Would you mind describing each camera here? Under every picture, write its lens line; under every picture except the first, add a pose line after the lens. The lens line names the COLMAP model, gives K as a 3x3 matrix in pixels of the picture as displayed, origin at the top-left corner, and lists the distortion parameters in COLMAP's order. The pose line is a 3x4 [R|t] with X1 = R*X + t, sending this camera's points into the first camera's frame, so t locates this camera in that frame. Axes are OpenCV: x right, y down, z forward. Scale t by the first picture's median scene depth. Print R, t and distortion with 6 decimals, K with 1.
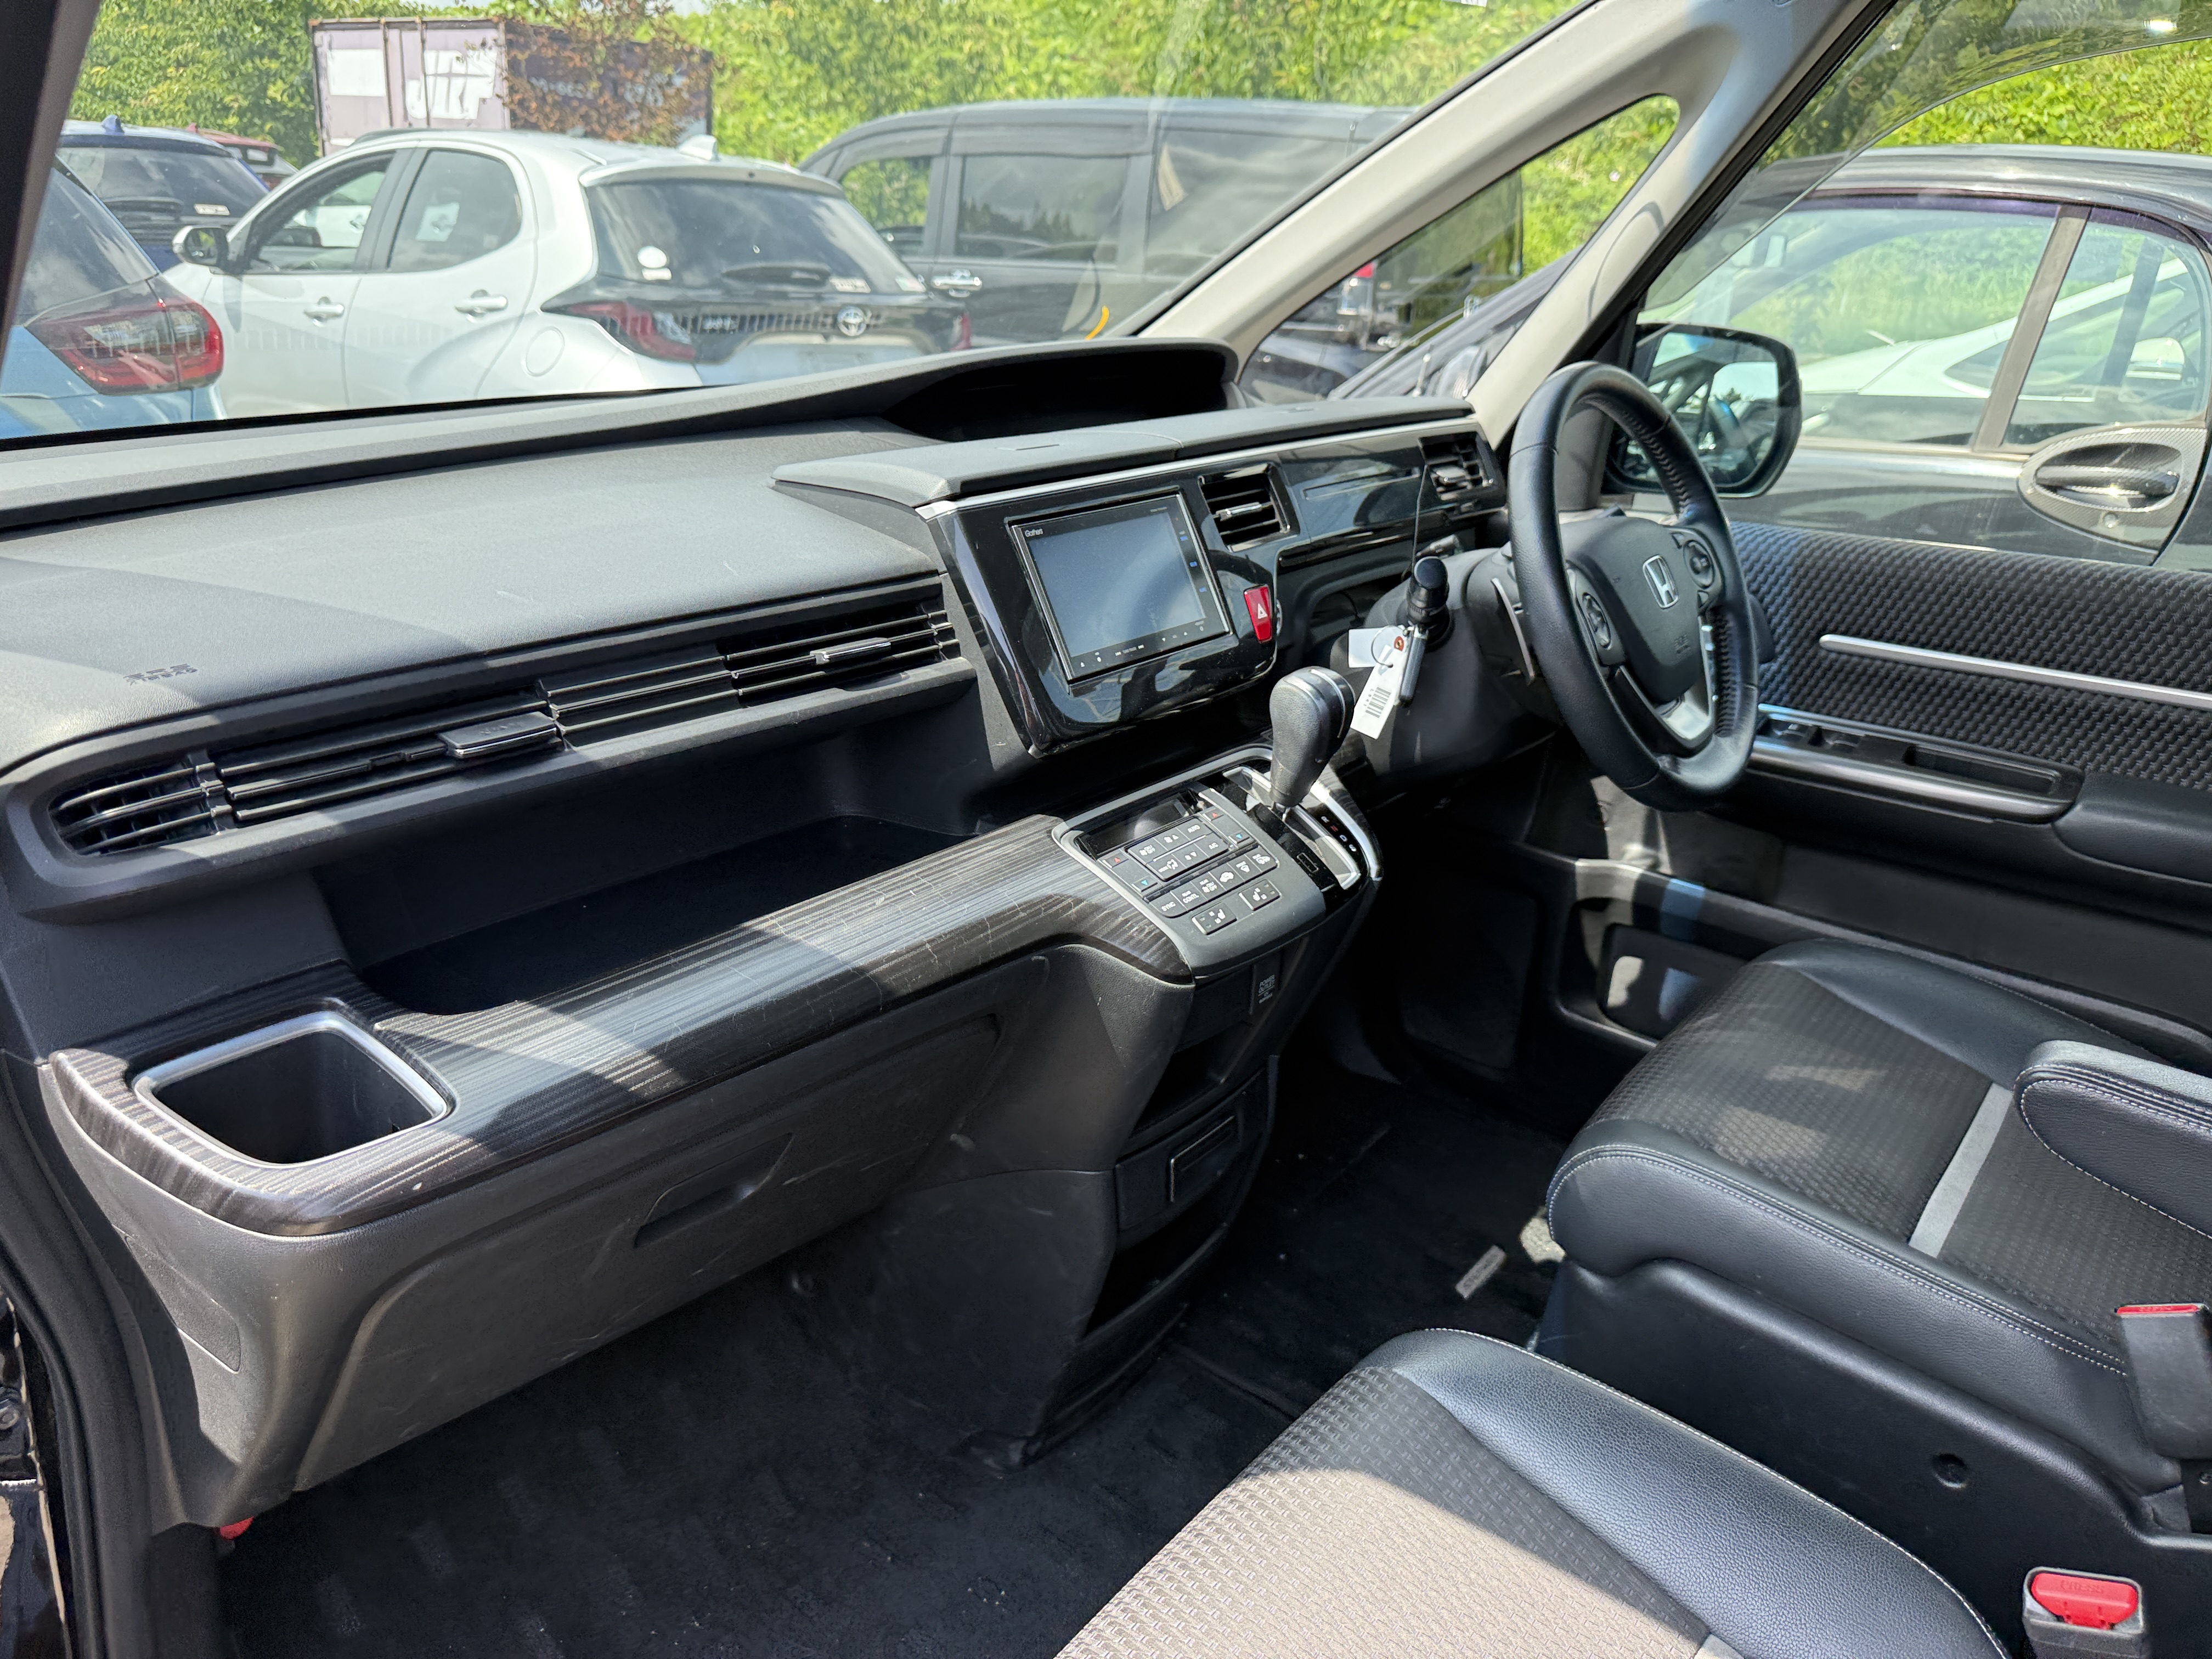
lens RADIAL K [[1576.4, 0, 1106.0], [0, 1576.4, 829.5], [0, 0, 1]] dist [-0.000293, -0.004757]
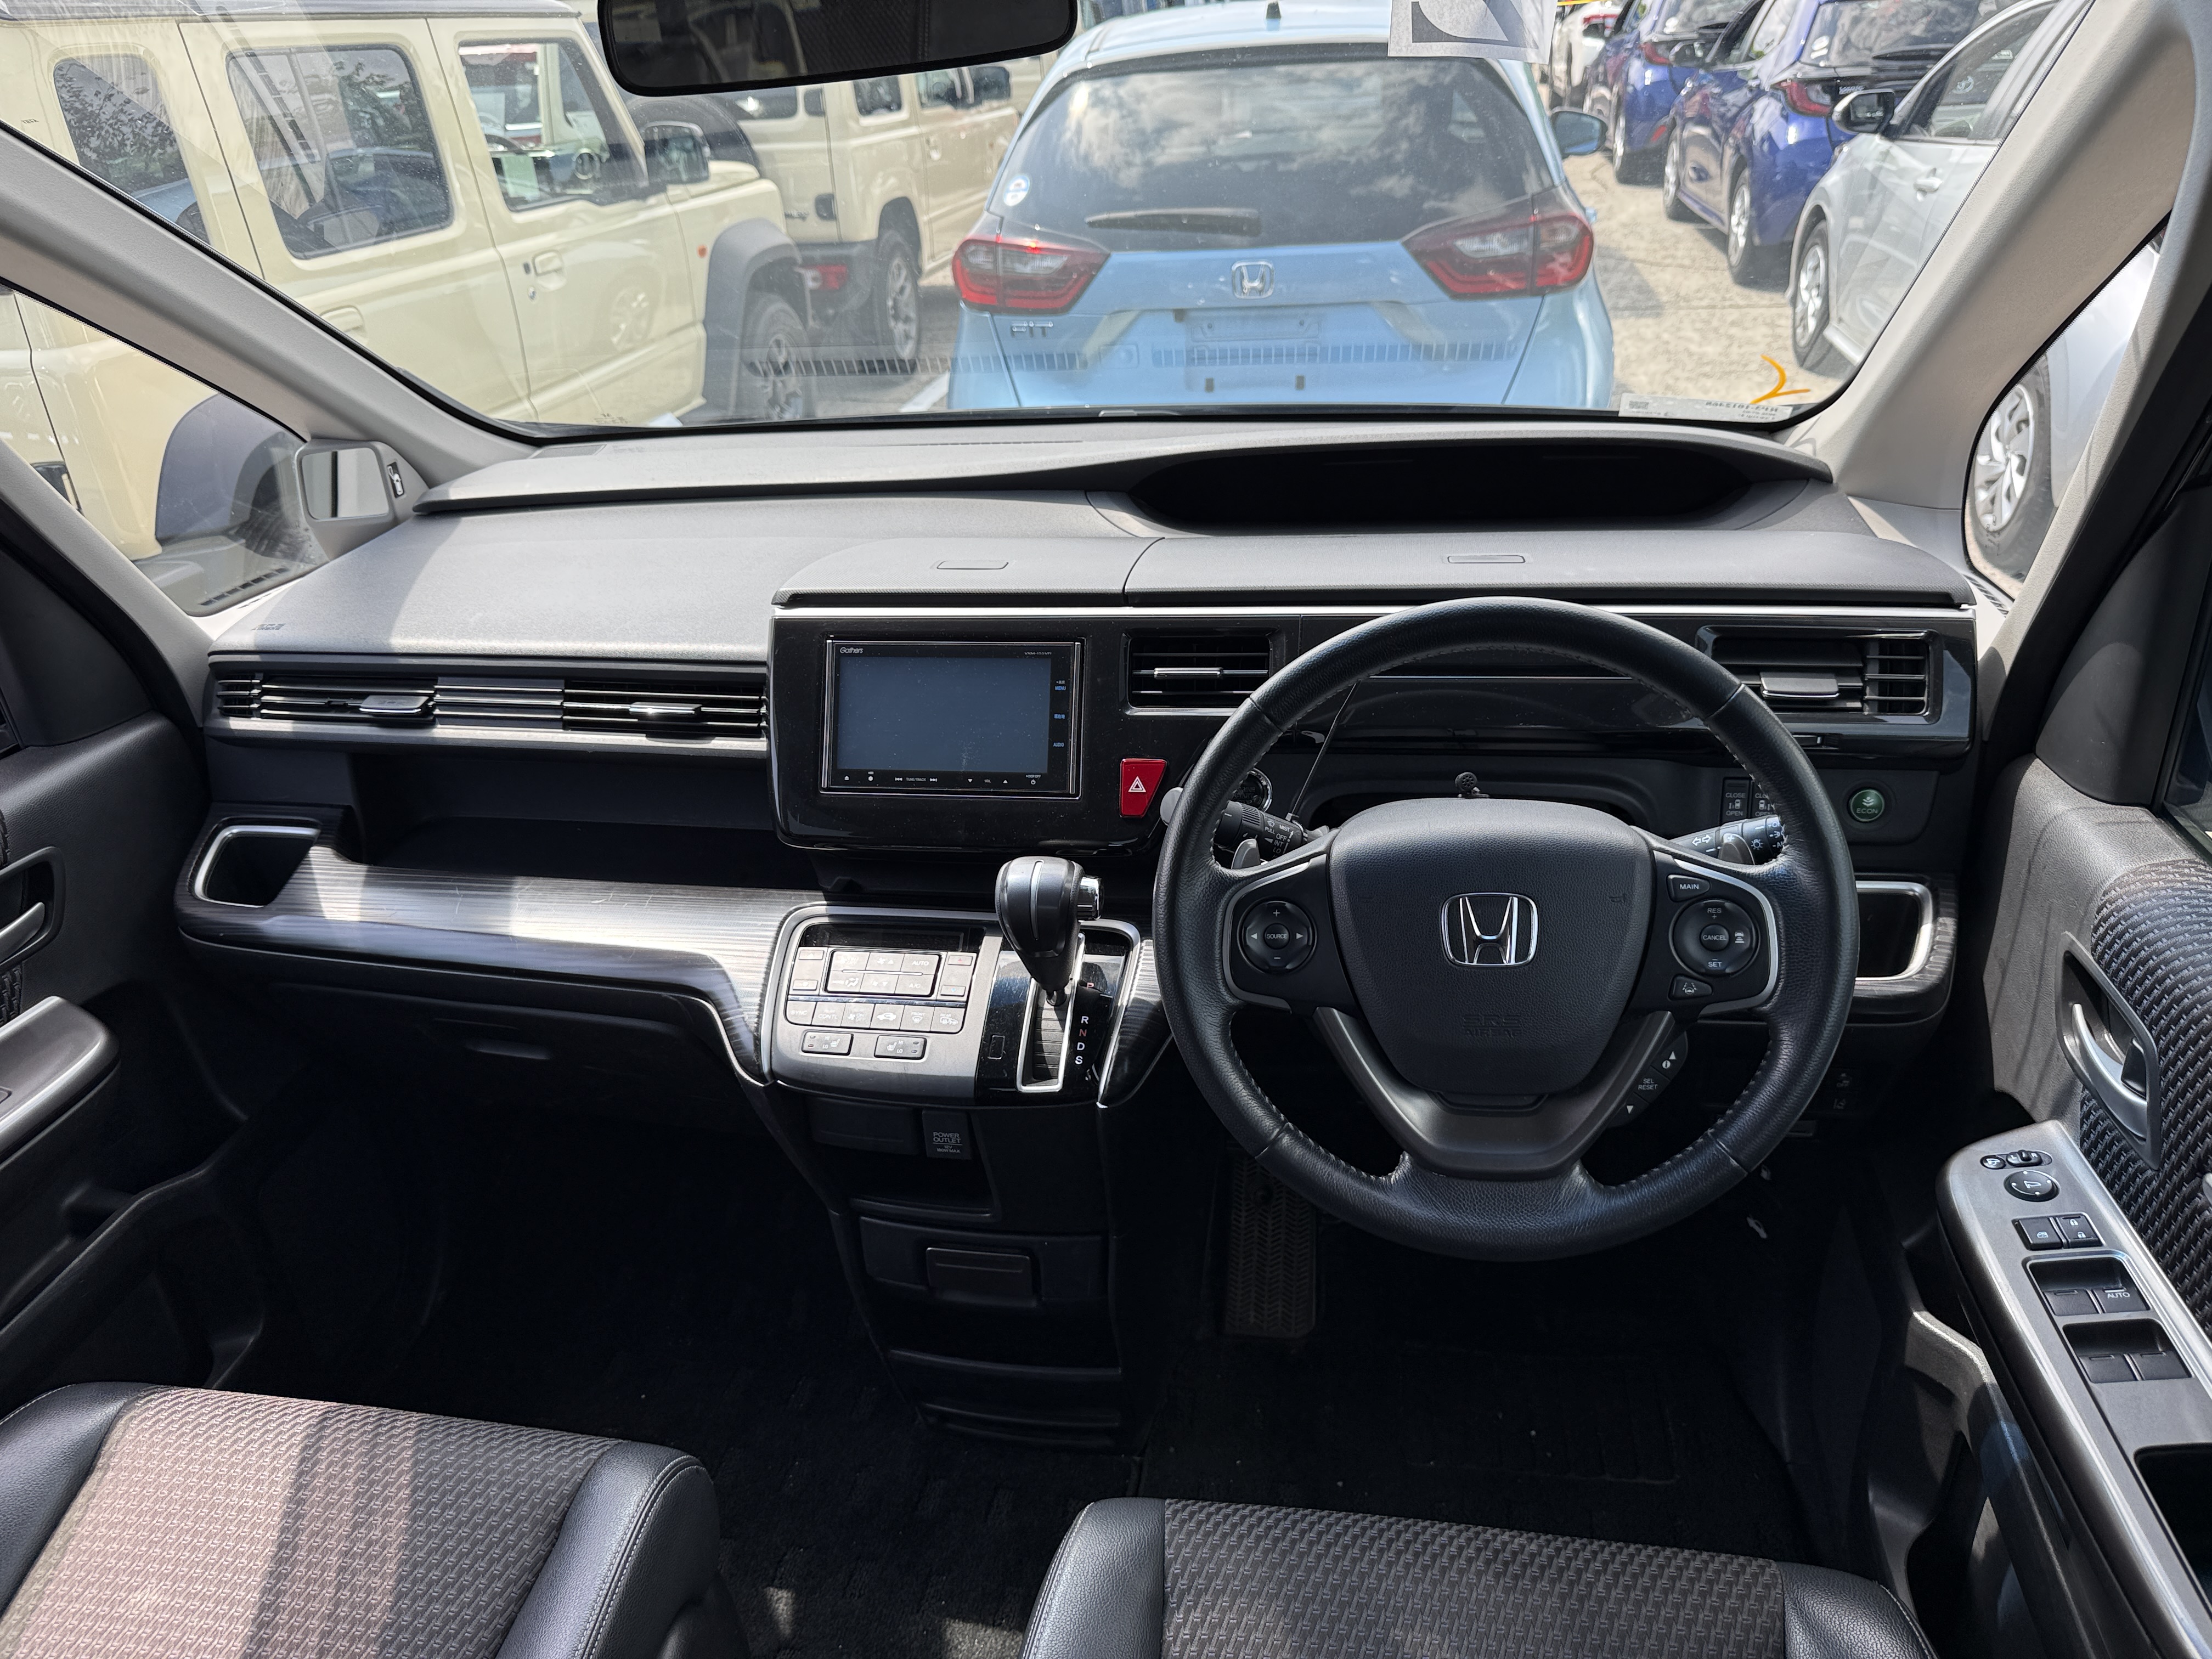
lens RADIAL K [[1576.4, 0, 1106.0], [0, 1576.4, 829.5], [0, 0, 1]] dist [-0.000293, -0.004757]
pose [[0.480459, 0.338350, -0.809122, 1.154031], [-0.251547, 0.936986, 0.242449, -0.455086], [0.840168, 0.087046, 0.535294, 0.680530]]
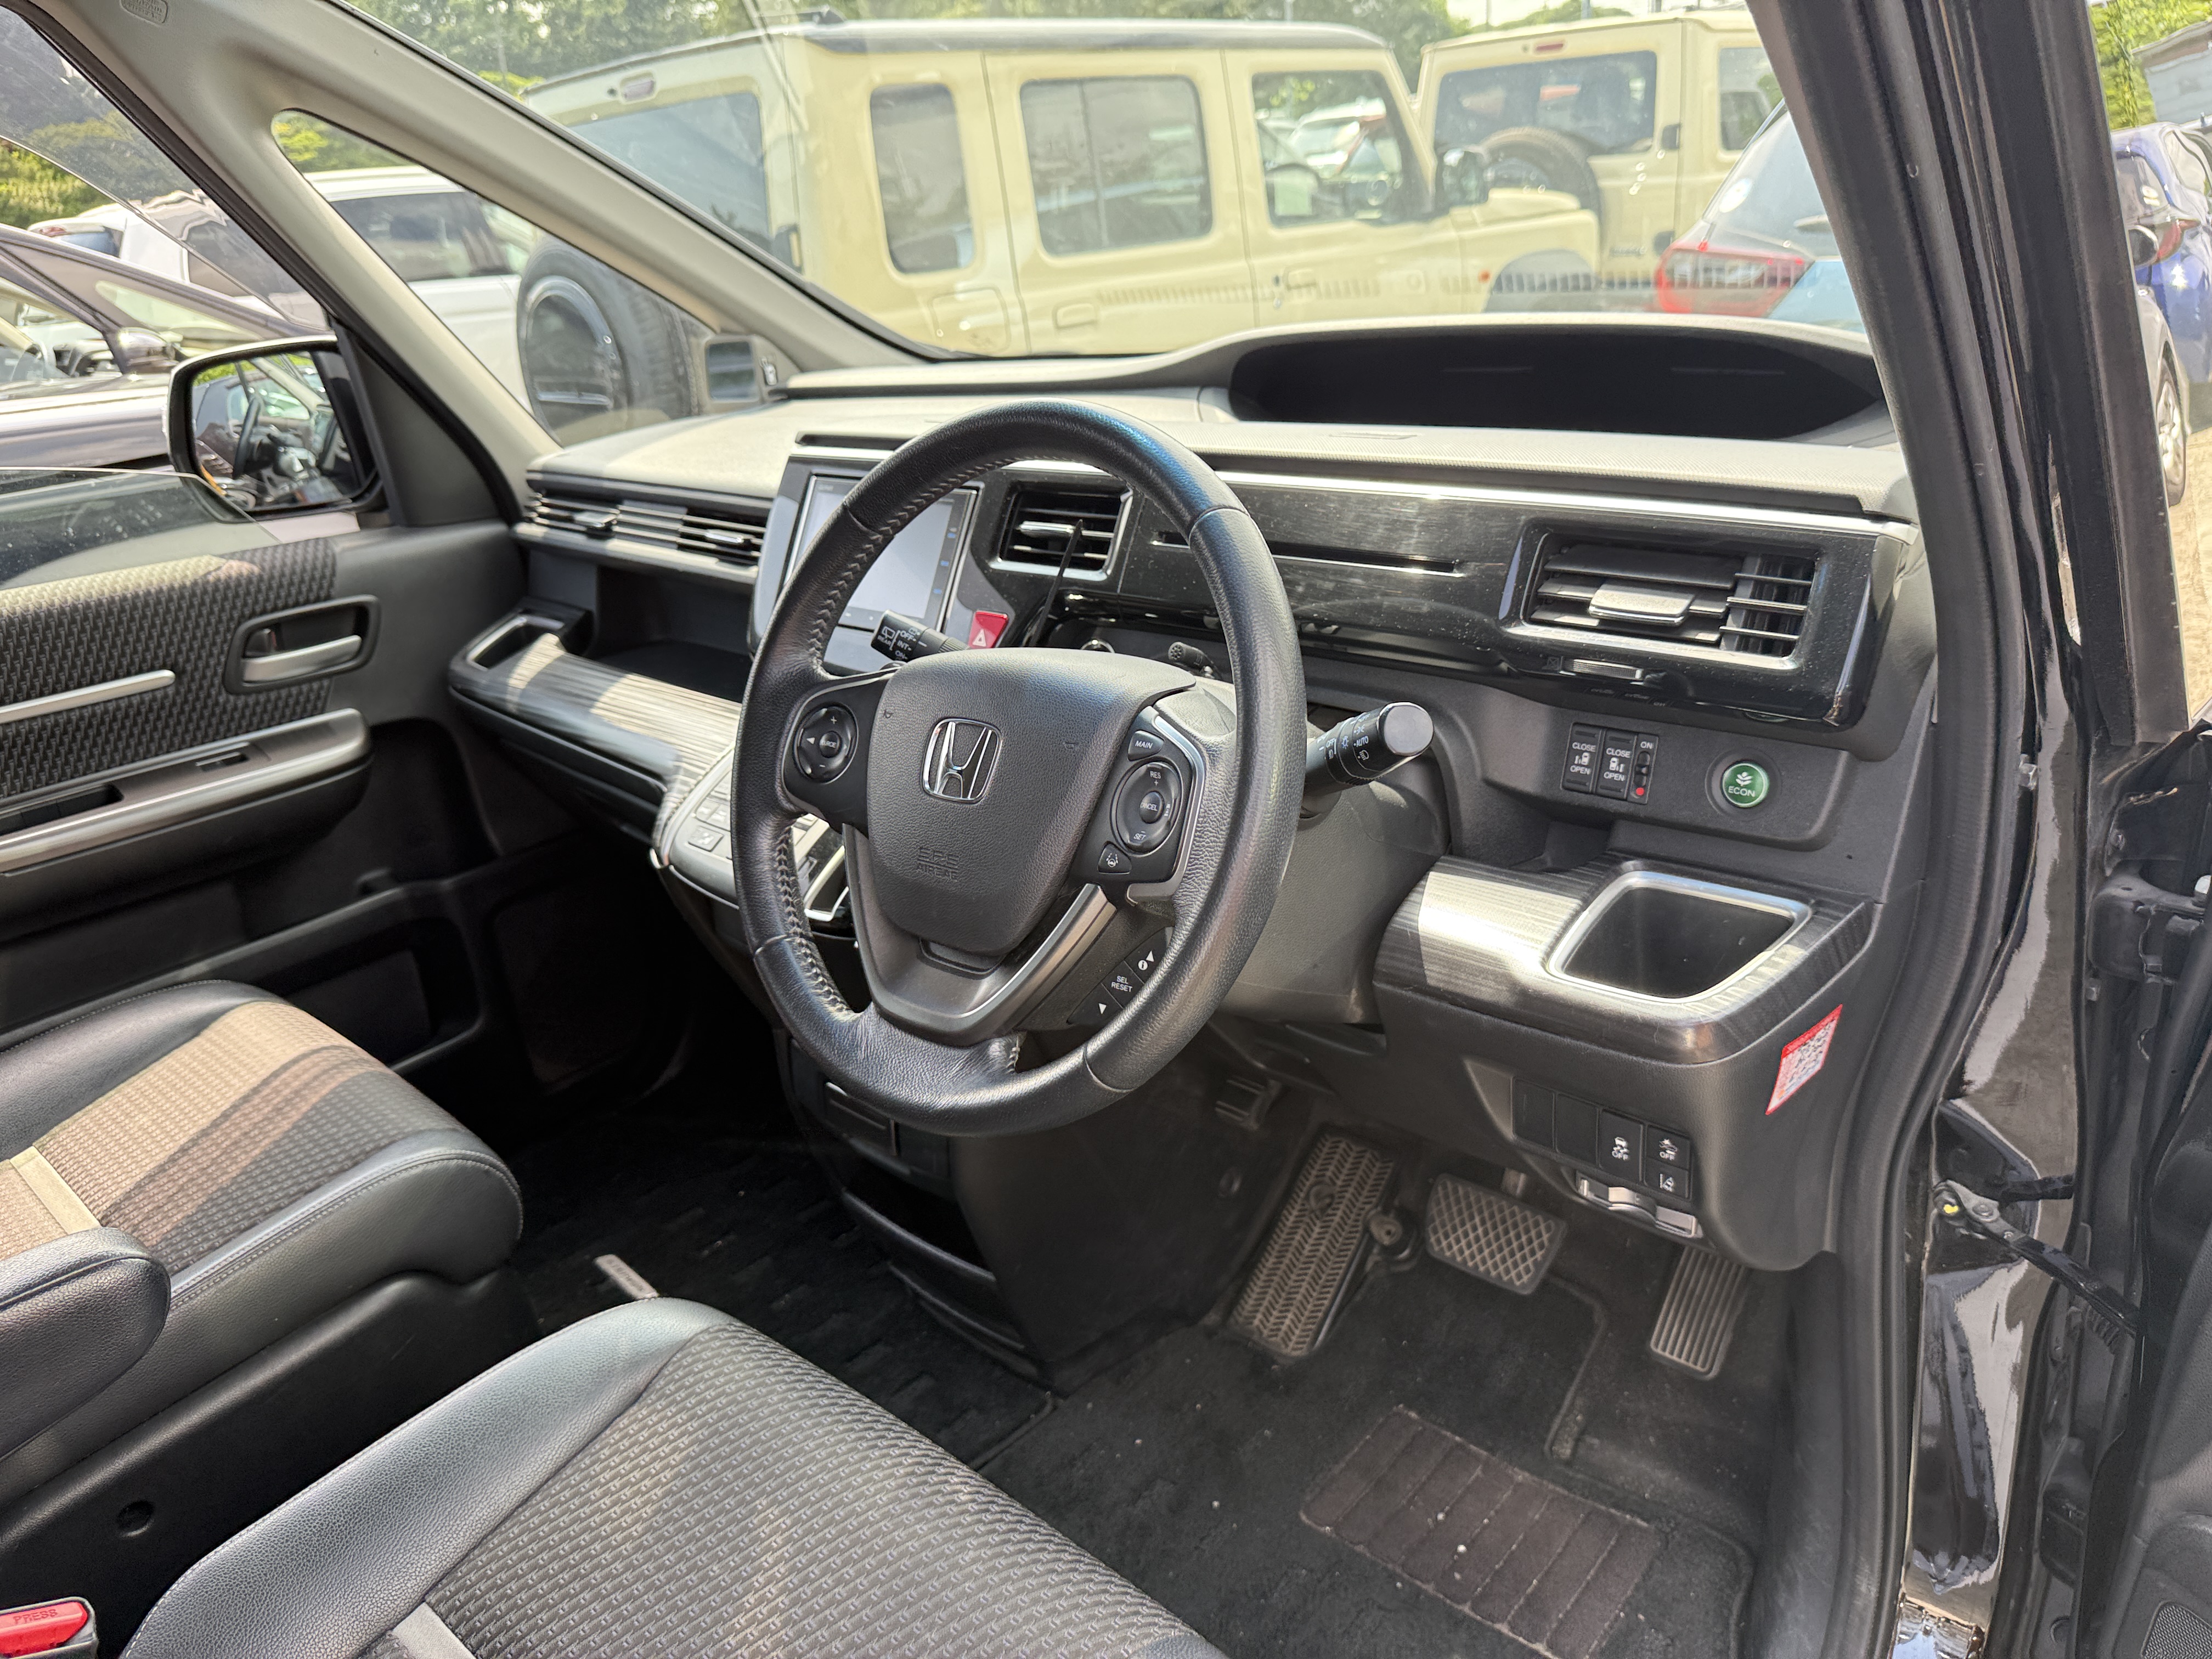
lens RADIAL K [[1576.4, 0, 1106.0], [0, 1576.4, 829.5], [0, 0, 1]] dist [-0.000293, -0.004757]
pose [[-0.073753, 0.347963, -0.934603, 1.327476], [-0.285204, 0.890655, 0.354107, -0.518464], [0.955625, 0.292669, 0.033552, 1.466045]]
